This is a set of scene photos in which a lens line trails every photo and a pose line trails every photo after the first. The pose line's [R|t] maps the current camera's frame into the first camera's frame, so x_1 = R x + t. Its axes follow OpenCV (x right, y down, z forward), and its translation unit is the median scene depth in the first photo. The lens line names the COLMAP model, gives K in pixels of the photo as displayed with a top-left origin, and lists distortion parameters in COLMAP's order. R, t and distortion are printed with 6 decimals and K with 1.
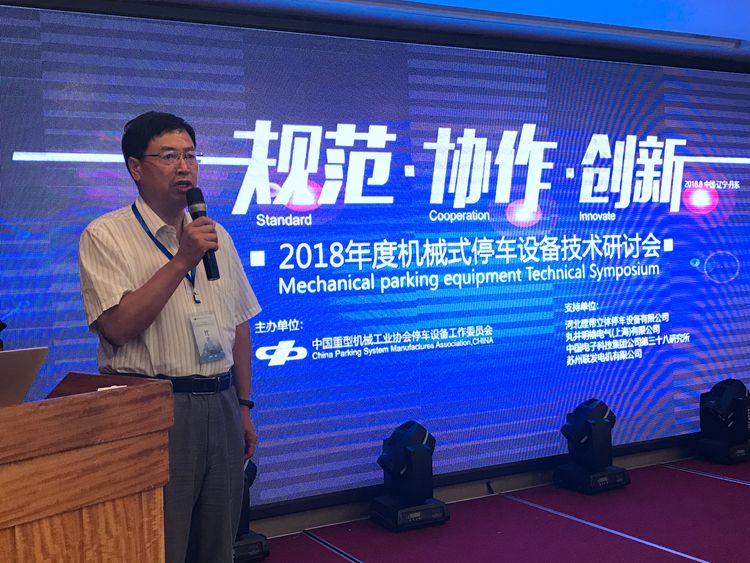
lens RADIAL K [[910.2, 0, 367.7], [0, 910.2, 278.1], [0, 0, 1]] dist [0.069846, 0.000000]
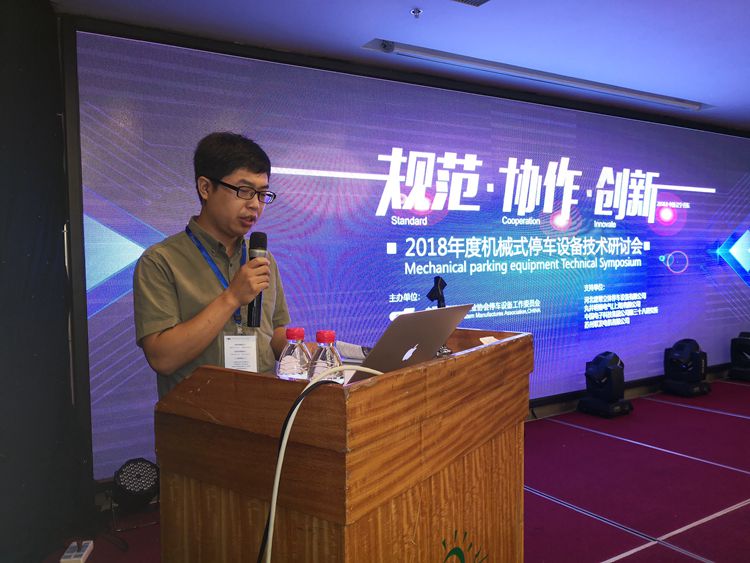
lens RADIAL K [[603.6, 0, 368.1], [0, 603.6, 283.3], [0, 0, 1]] dist [0.023806, -0.039995]
pose [[0.998590, 0.014419, 0.051095, -0.191928], [-0.015421, 0.999695, 0.019272, 0.013757], [-0.050802, -0.020033, 0.998508, 0.085716]]
